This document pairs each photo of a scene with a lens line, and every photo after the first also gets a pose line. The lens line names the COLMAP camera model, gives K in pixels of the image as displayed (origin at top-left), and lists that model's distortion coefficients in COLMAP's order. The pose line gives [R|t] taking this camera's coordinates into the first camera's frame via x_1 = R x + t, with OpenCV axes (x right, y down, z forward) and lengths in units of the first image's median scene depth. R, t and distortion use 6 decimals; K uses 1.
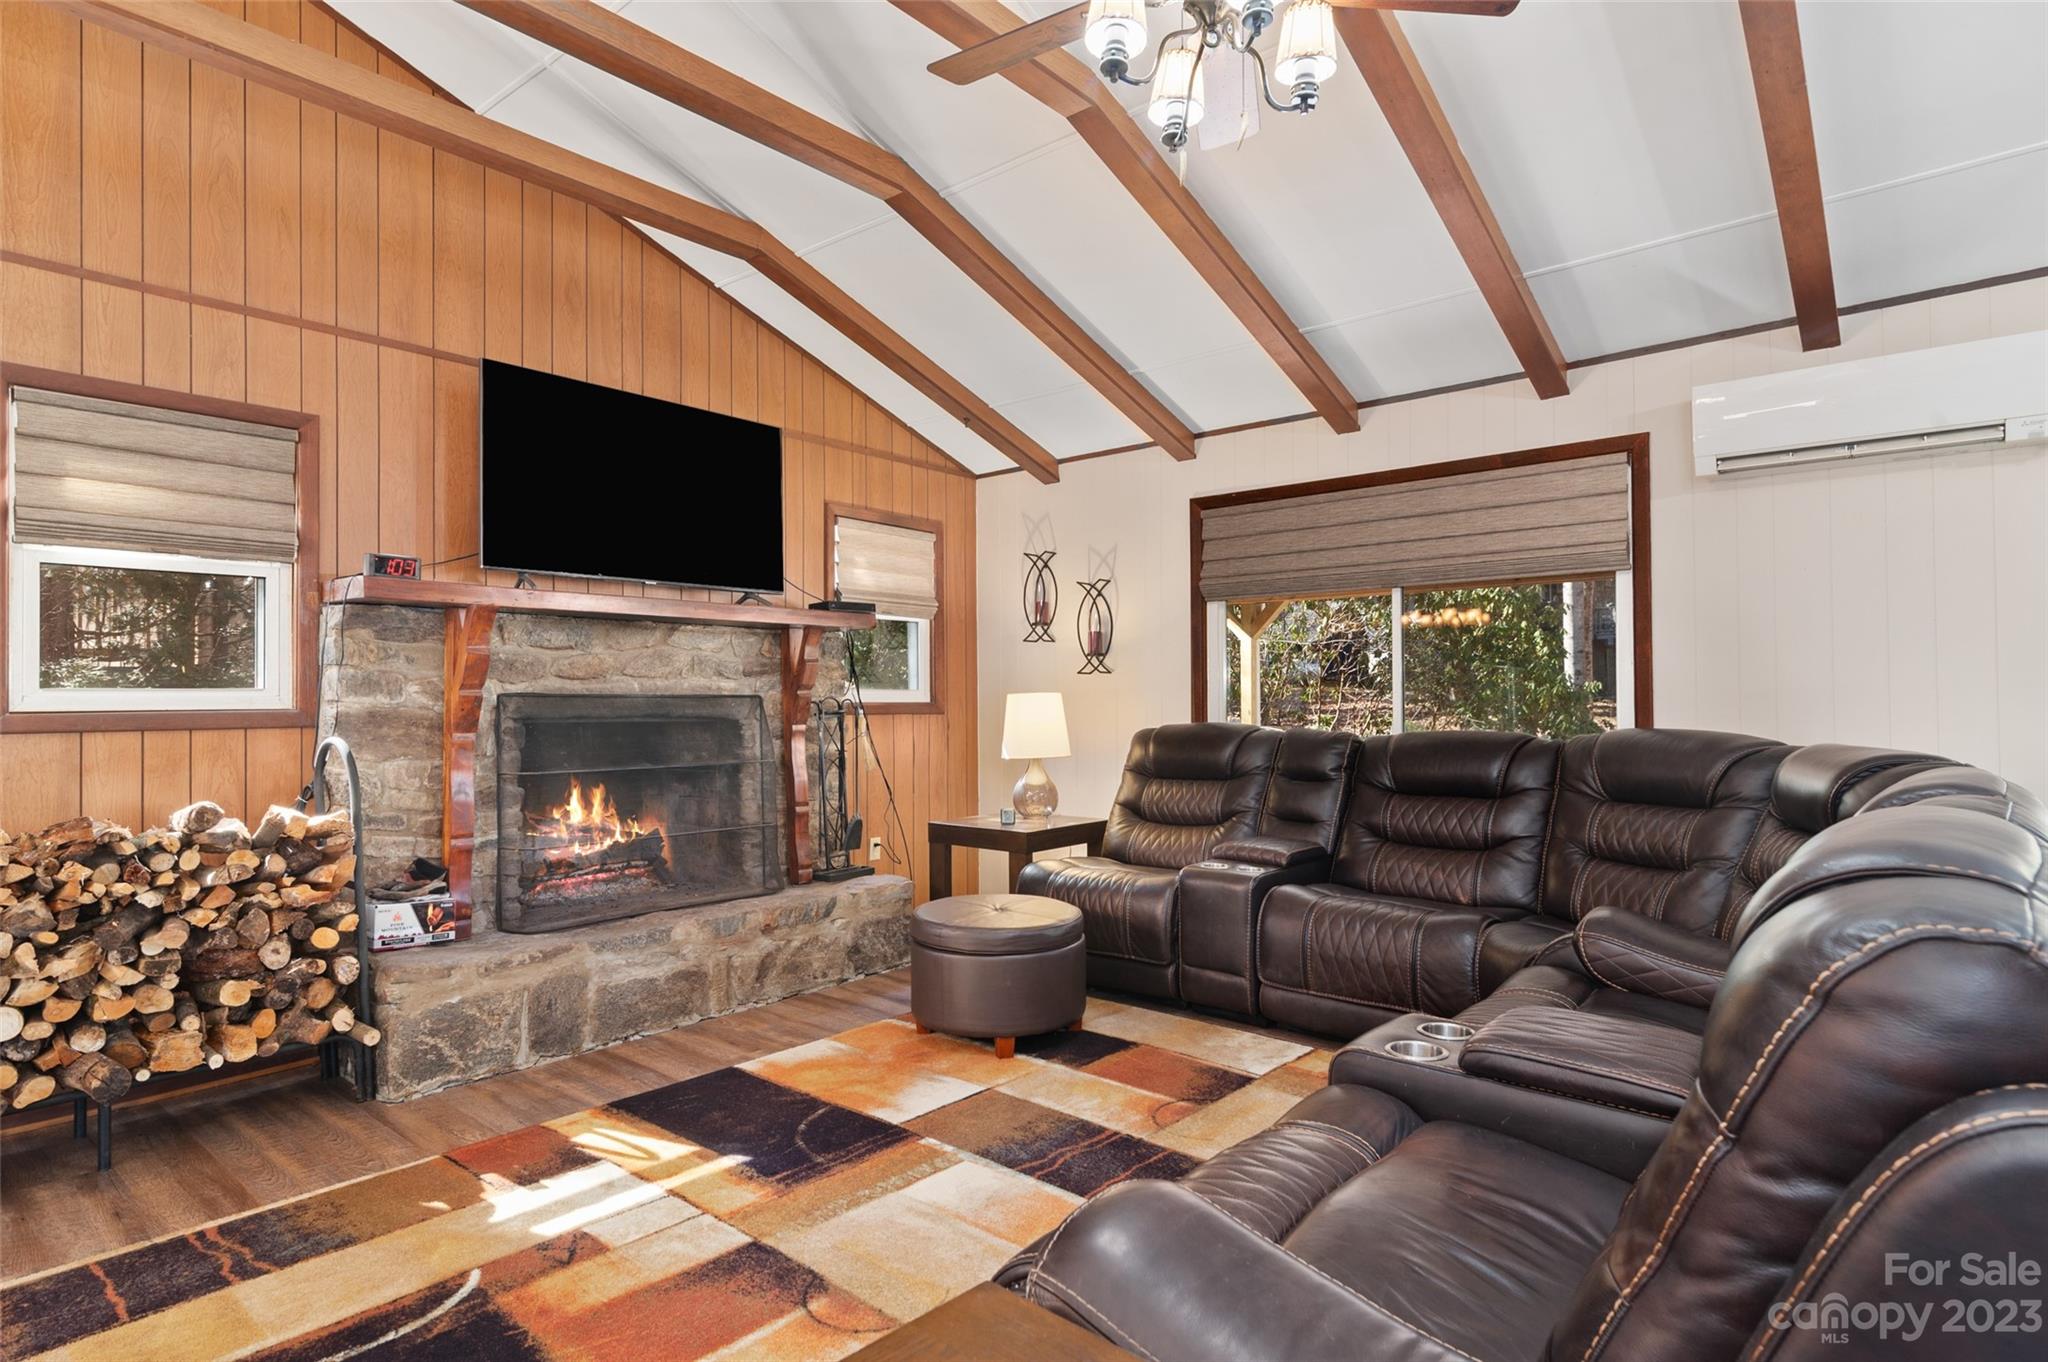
lens RADIAL K [[1069.6, 0, 1022.9], [0, 1069.6, 668.8], [0, 0, 1]] dist [0.006611, -0.000714]
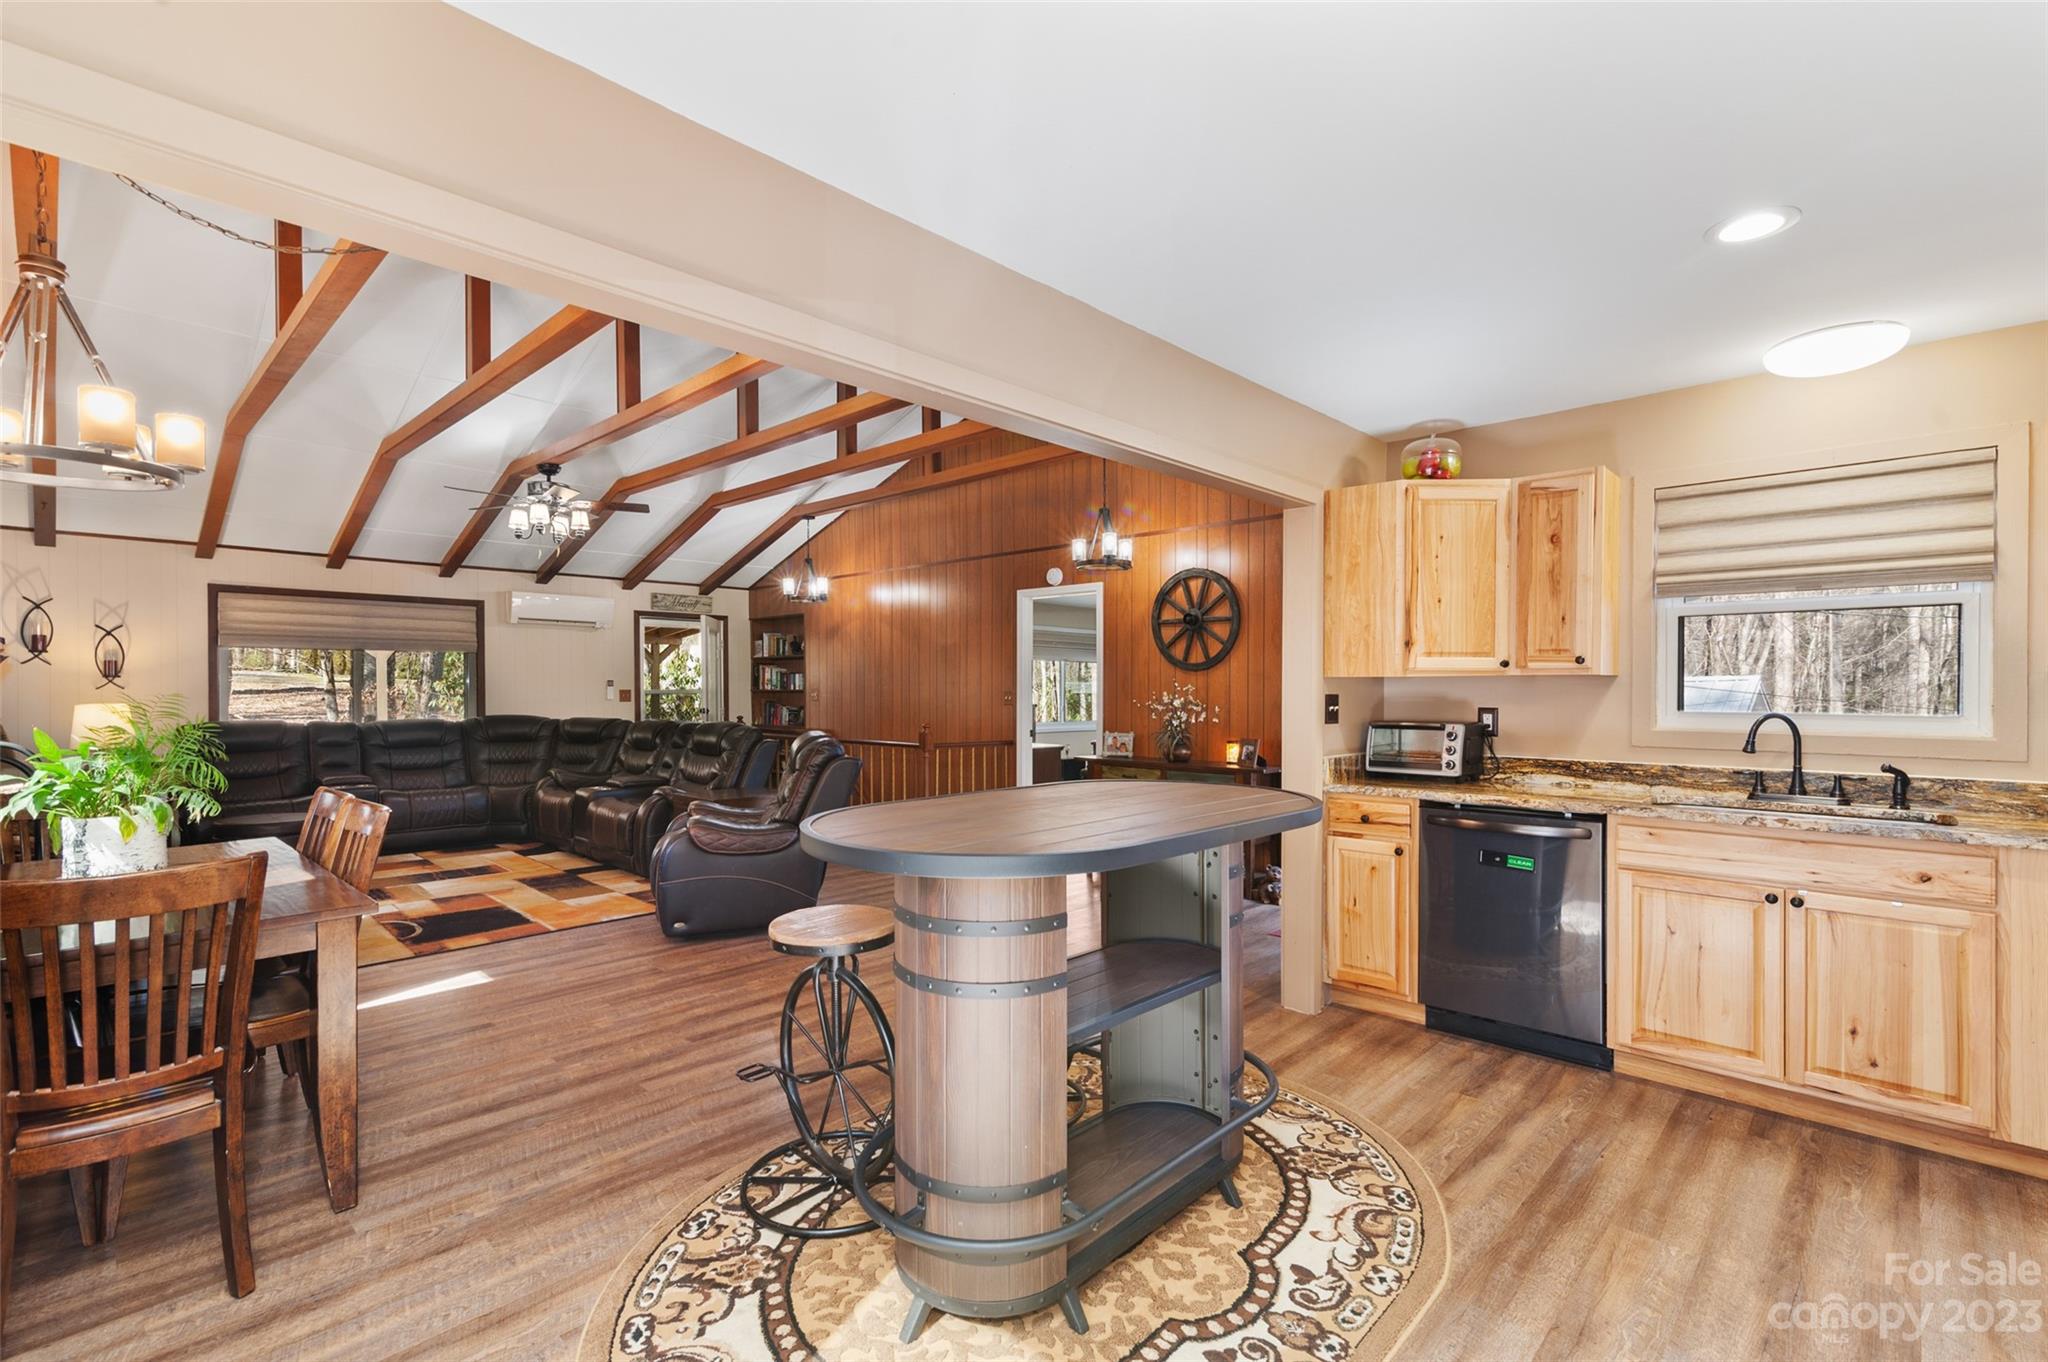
lens RADIAL K [[931.4, 0, 1038.4], [0, 931.4, 688.3], [0, 0, 1]] dist [-0.000370, 0.000994]
pose [[0.045569, 0.003936, 0.998953, -1.776164], [-0.030719, 0.999525, -0.002537, -0.050574], [-0.998489, -0.030571, 0.045668, -0.485751]]
